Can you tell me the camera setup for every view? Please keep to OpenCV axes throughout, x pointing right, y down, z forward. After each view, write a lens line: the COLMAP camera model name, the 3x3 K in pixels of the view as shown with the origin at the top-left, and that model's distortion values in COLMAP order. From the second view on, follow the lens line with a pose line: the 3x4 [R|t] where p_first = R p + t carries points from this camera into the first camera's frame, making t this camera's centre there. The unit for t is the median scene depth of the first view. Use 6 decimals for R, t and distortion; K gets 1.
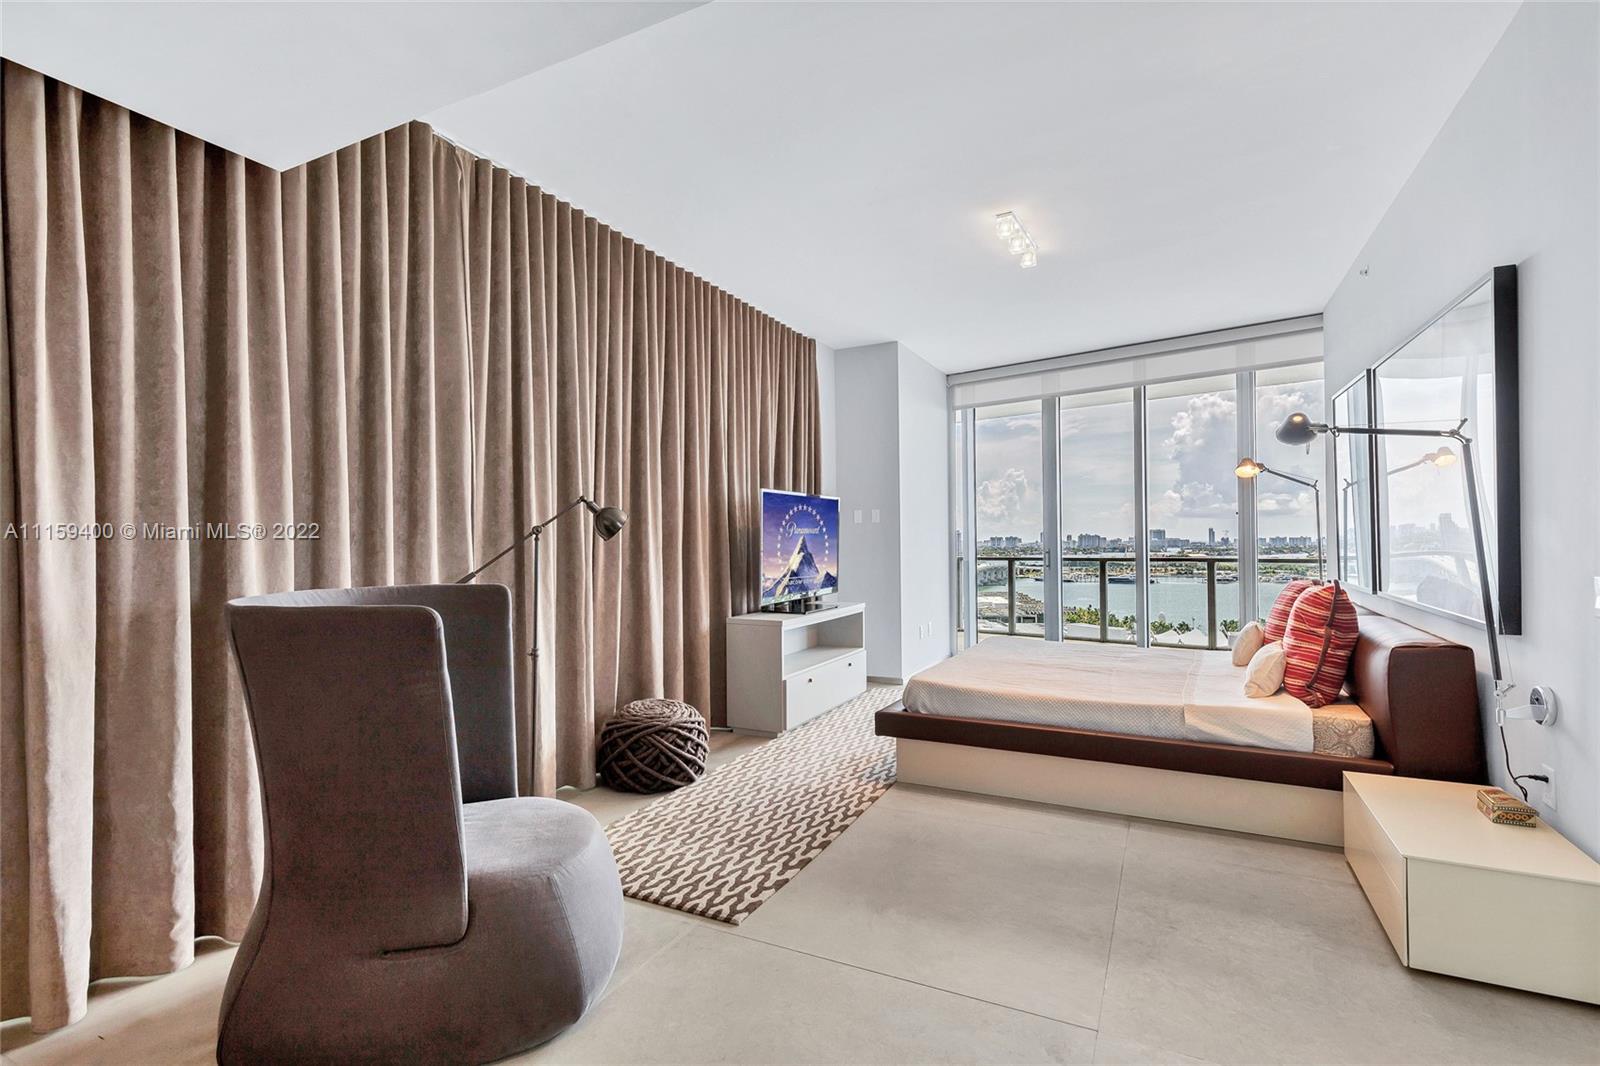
lens RADIAL K [[739.0, 0, 806.4], [0, 739.0, 540.2], [0, 0, 1]] dist [0.003373, 0.000181]
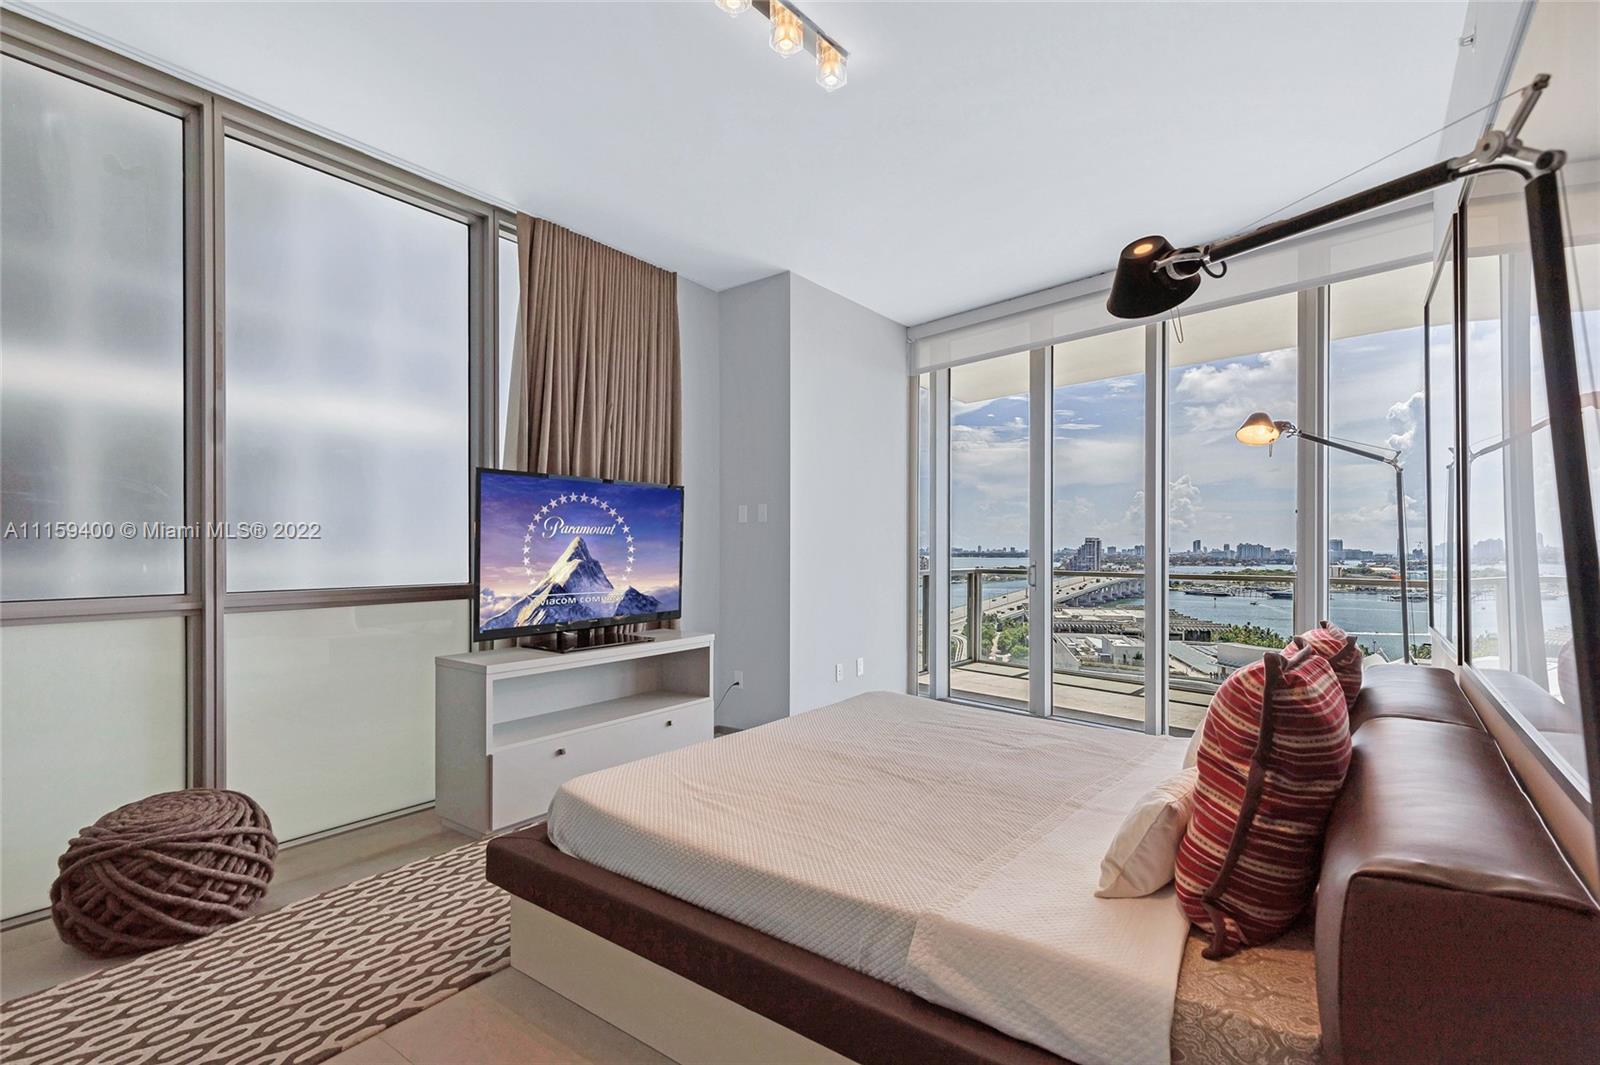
lens RADIAL K [[745.6, 0, 803.6], [0, 745.6, 542.2], [0, 0, 1]] dist [-0.000228, 0.000174]
pose [[0.982464, 0.013842, -0.185936, 0.342426], [-0.014449, 0.999894, -0.001912, -0.001159], [0.185890, 0.004565, 0.982560, 0.349116]]
